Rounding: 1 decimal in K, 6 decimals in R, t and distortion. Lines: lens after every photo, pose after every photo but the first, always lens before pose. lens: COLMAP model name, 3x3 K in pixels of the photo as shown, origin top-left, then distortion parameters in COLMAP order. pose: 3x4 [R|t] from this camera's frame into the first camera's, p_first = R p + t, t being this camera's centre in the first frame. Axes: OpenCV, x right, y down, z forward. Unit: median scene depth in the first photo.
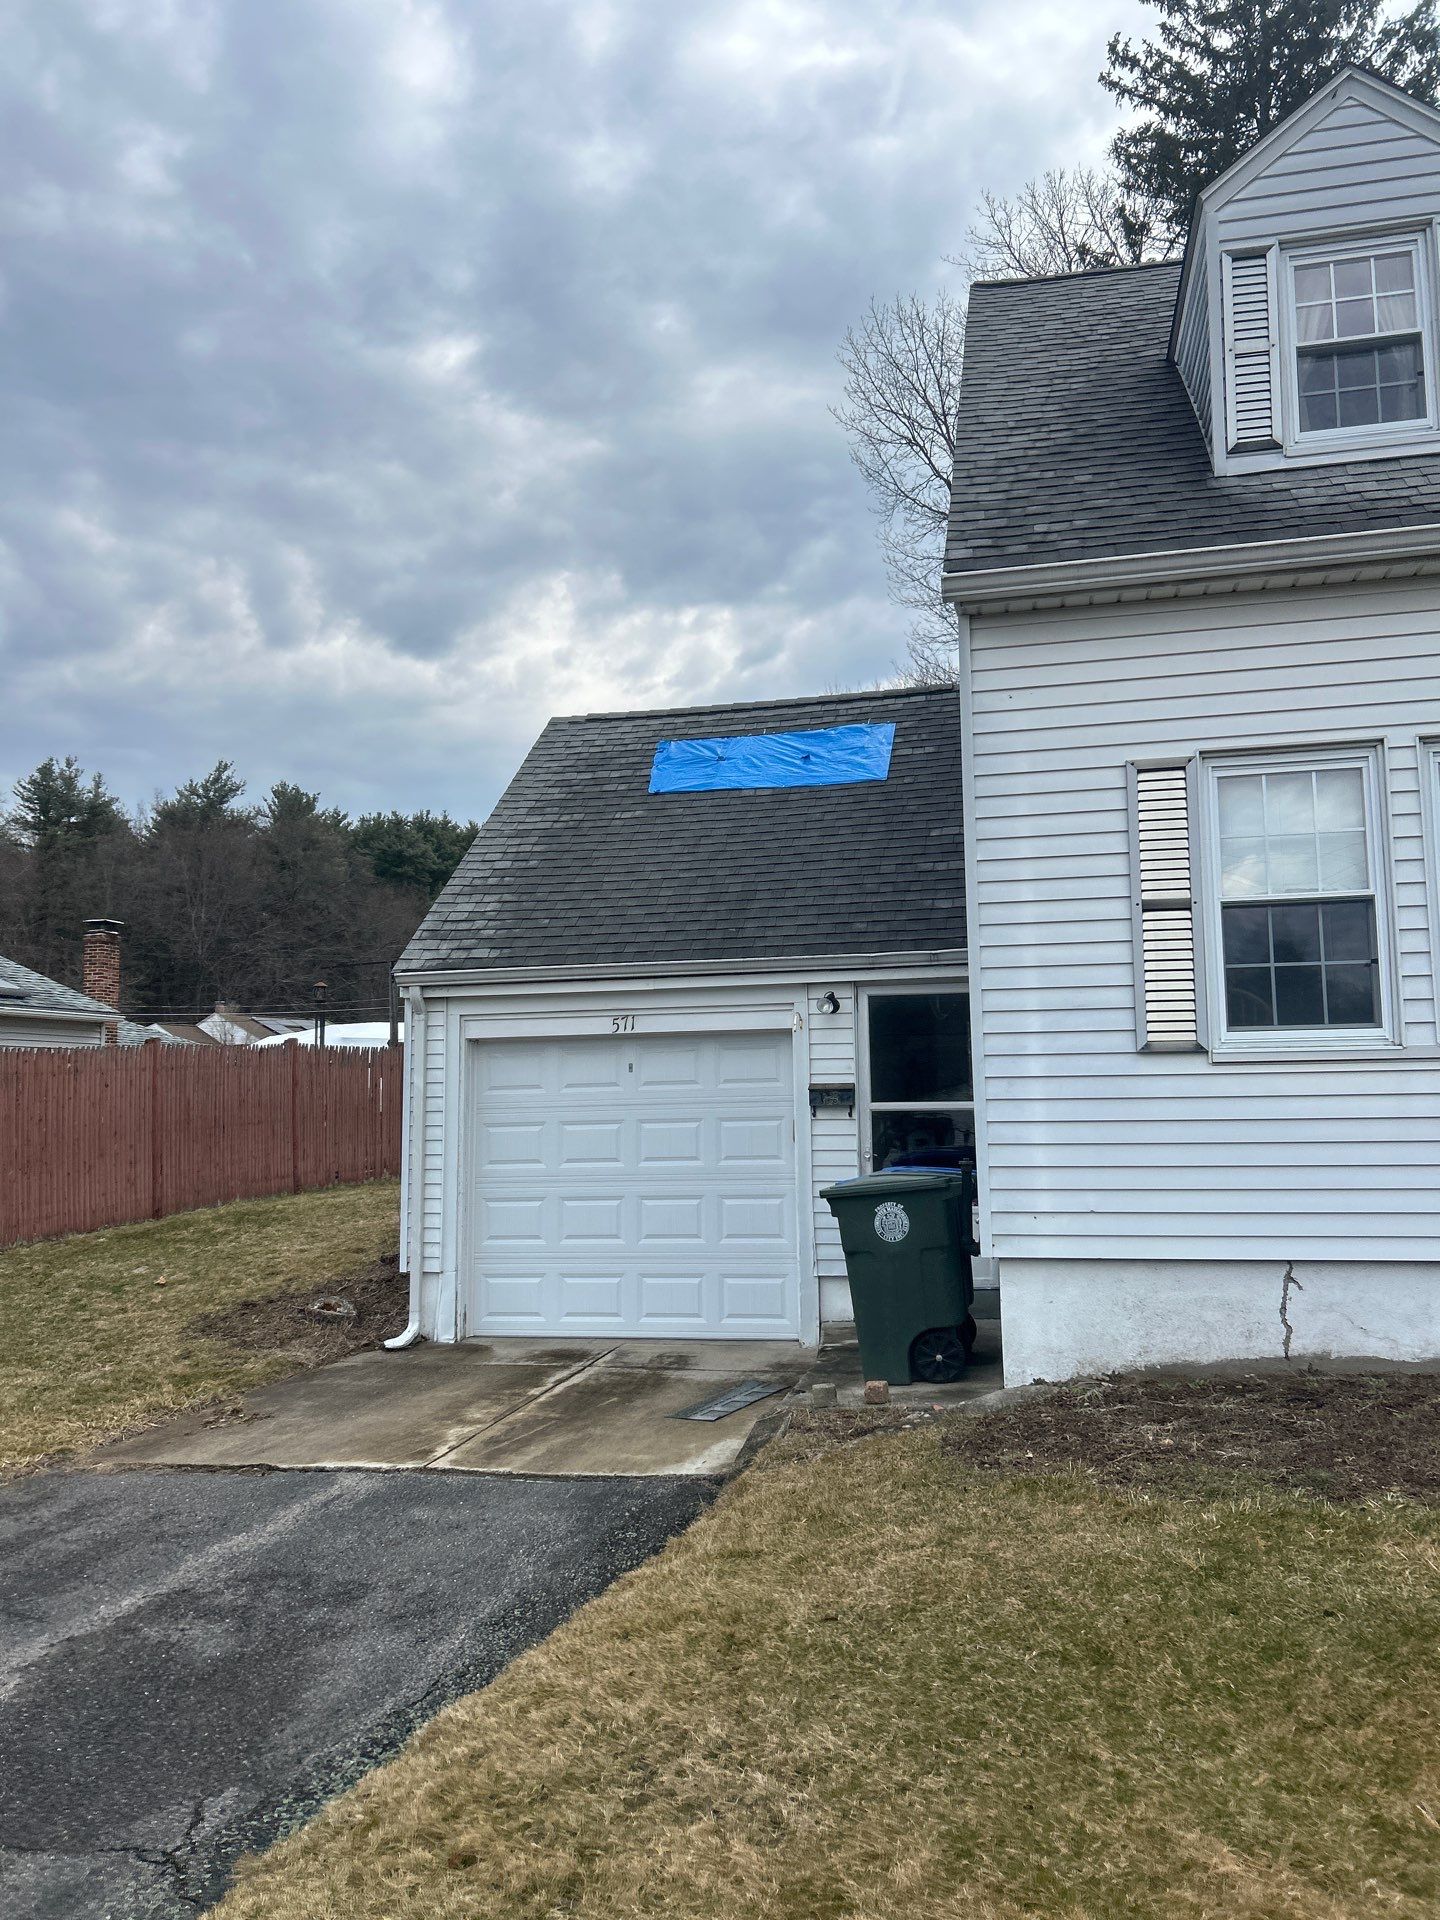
lens RADIAL K [[1413.5, 0, 710.4], [0, 1413.5, 963.1], [0, 0, 1]] dist [0.089983, -0.115235]
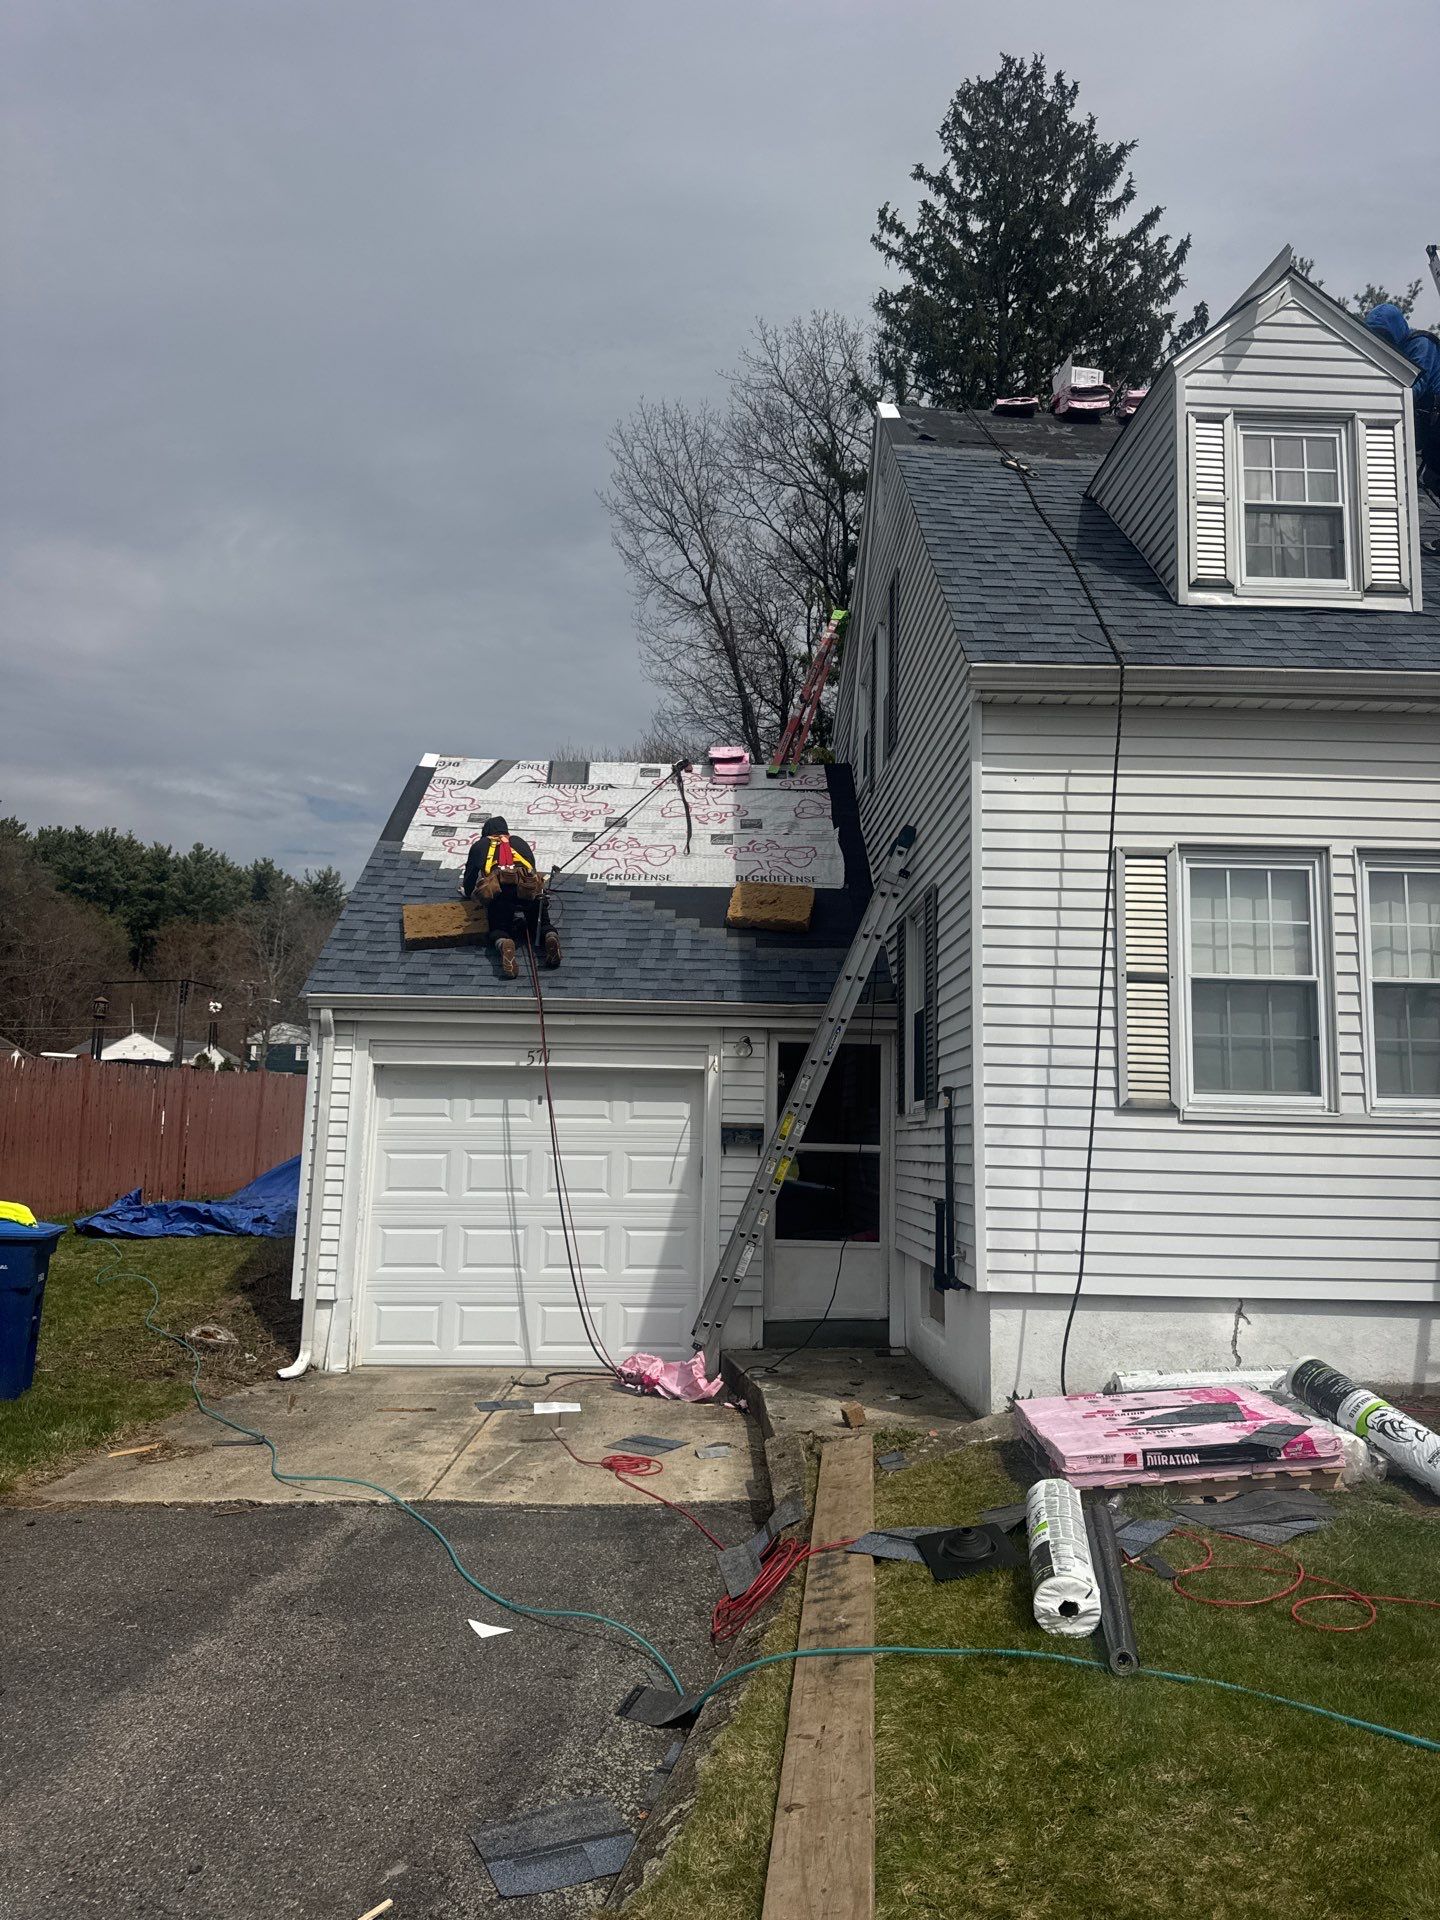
lens RADIAL K [[1322.4, 0, 710.0], [0, 1322.4, 980.1], [0, 0, 1]] dist [0.142225, -0.255028]
pose [[0.971561, 0.065483, 0.227556, -0.243243], [-0.060276, 0.997738, -0.029764, 0.012678], [-0.228991, 0.015201, 0.973310, 0.051389]]
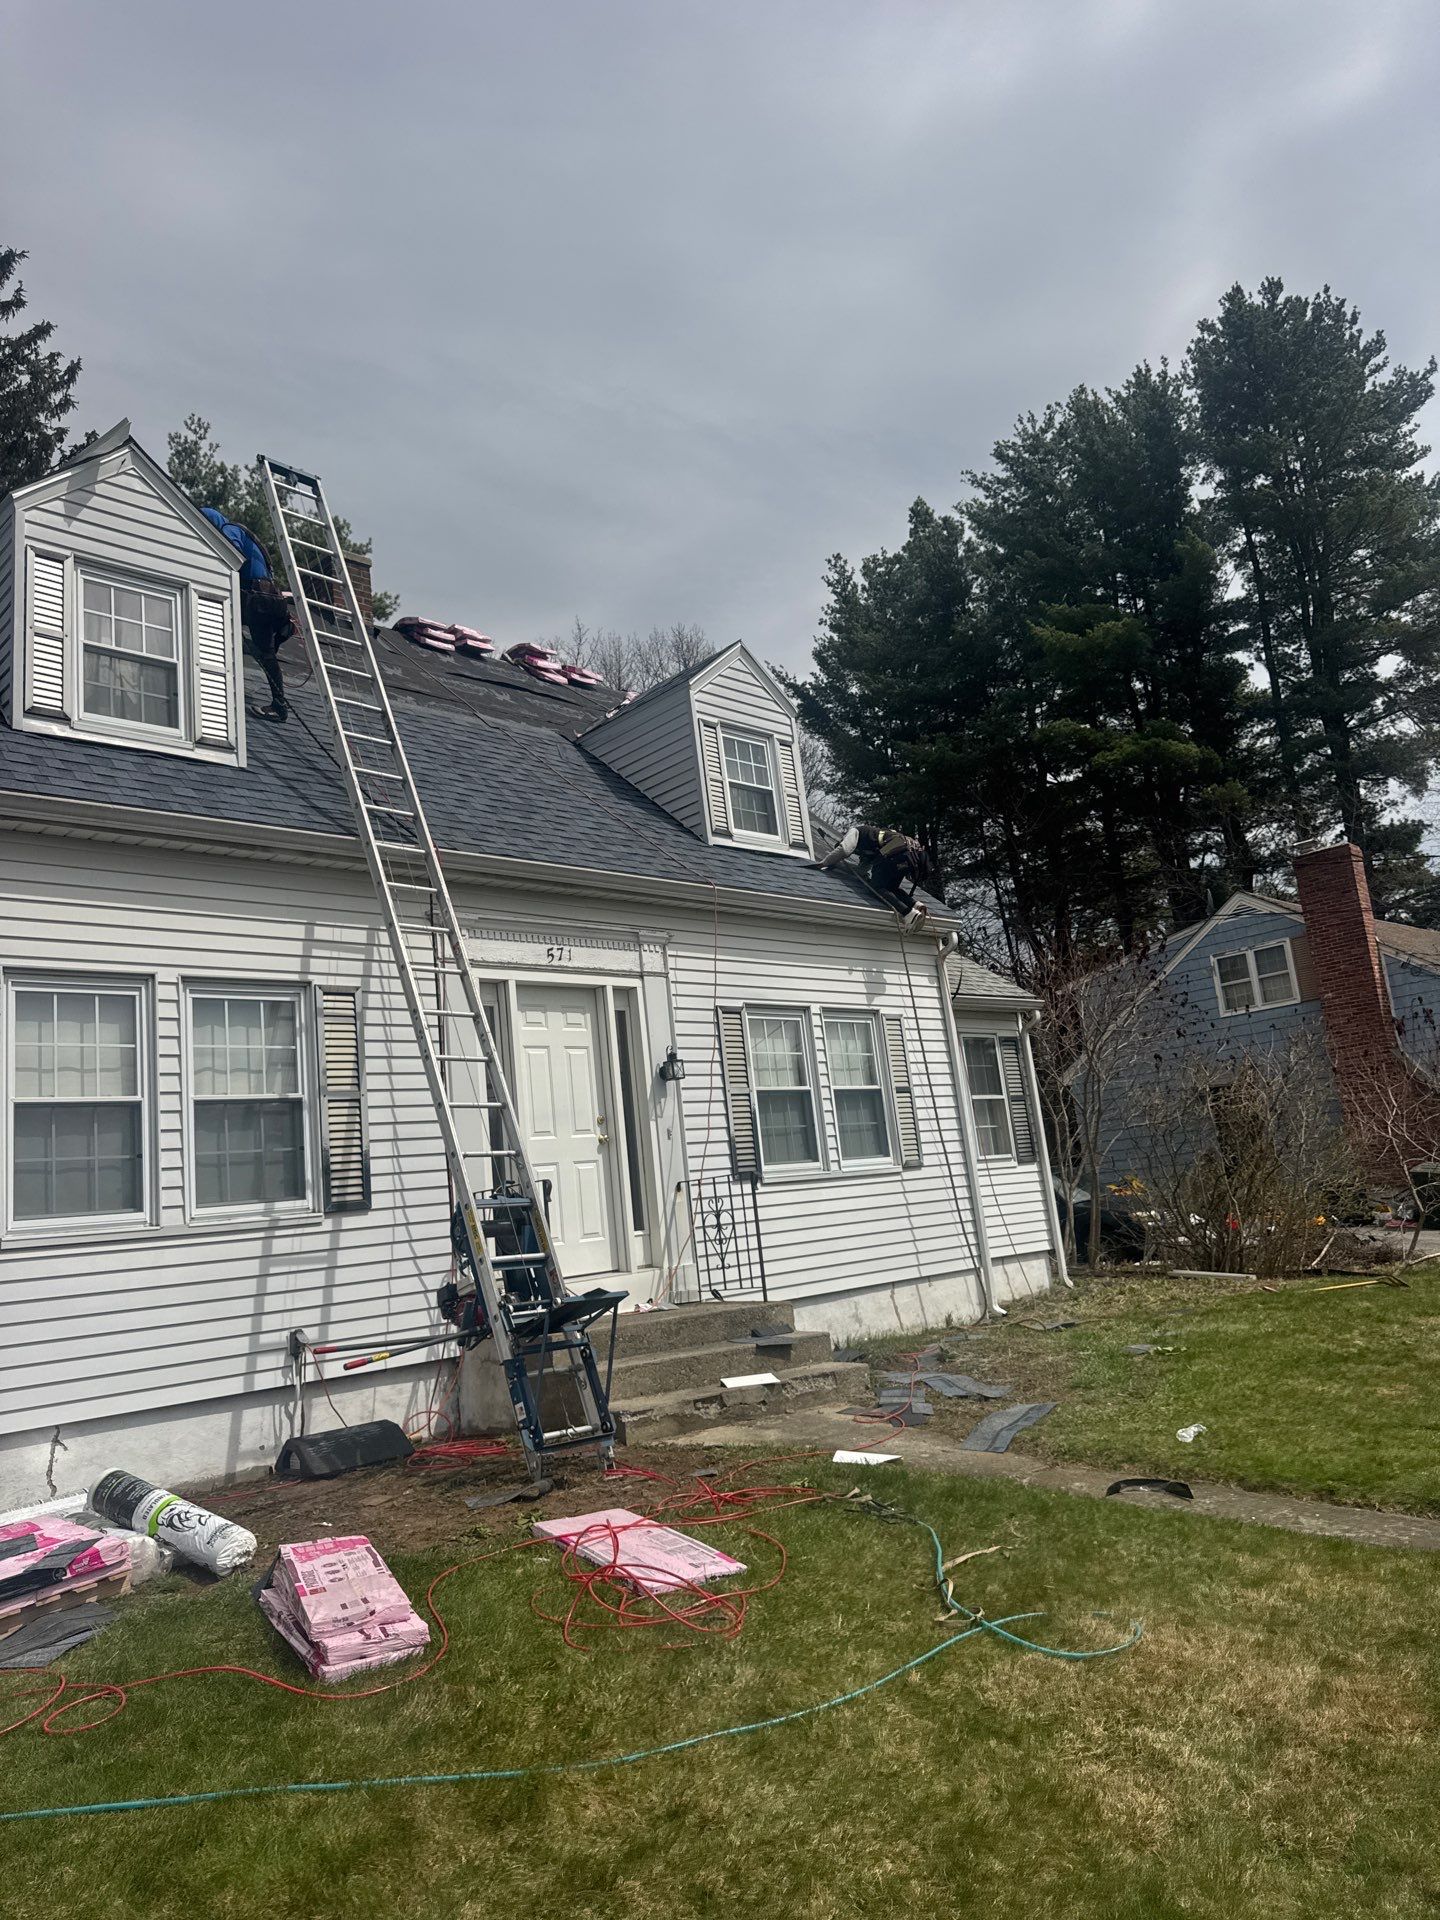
lens RADIAL K [[1349.4, 0, 719.0], [0, 1349.4, 947.2], [0, 0, 1]] dist [0.048820, -0.081609]
pose [[0.541830, 0.129035, 0.830524, -0.229375], [0.008712, 0.987230, -0.159065, 0.010541], [-0.840443, 0.093421, 0.533786, -0.035972]]
